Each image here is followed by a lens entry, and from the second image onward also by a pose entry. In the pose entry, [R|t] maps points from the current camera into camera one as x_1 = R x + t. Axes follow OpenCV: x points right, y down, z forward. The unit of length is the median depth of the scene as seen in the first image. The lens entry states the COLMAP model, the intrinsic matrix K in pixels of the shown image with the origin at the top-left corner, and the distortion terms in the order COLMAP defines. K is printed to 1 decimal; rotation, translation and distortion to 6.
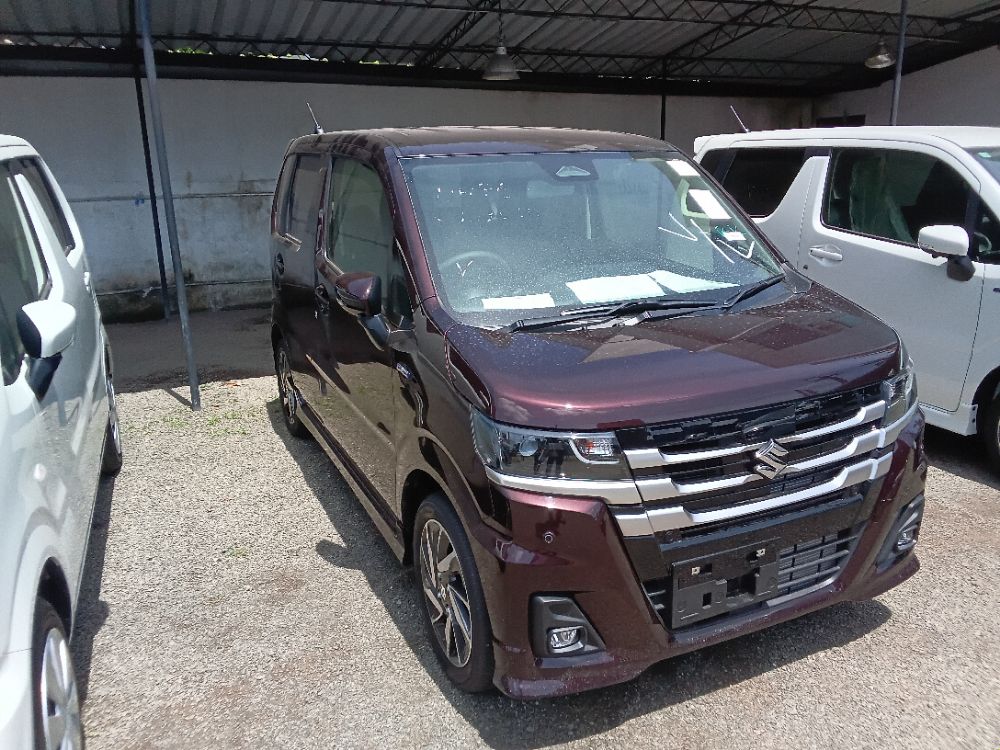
lens RADIAL K [[775.2, 0, 506.1], [0, 775.2, 371.9], [0, 0, 1]] dist [0.068026, -0.098115]
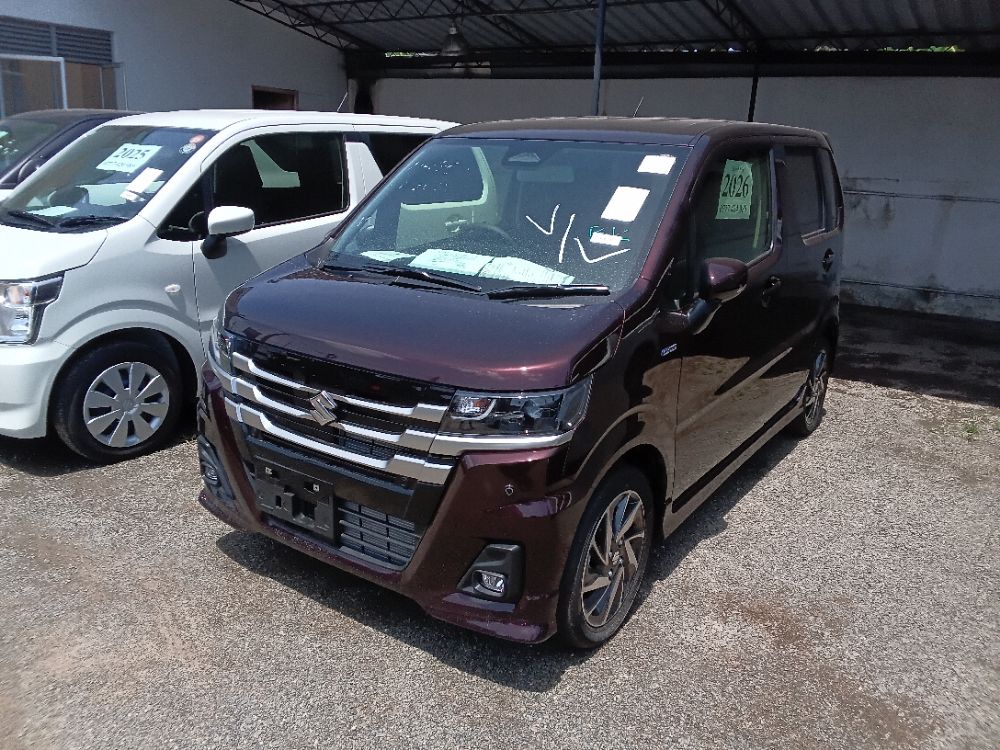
lens RADIAL K [[796.9, 0, 461.7], [0, 796.9, 378.5], [0, 0, 1]] dist [0.017362, -0.000928]
pose [[0.486278, 0.267608, -0.831817, 1.302664], [-0.263884, 0.952477, 0.152160, -0.147762], [0.833006, 0.145511, 0.533786, 0.513745]]
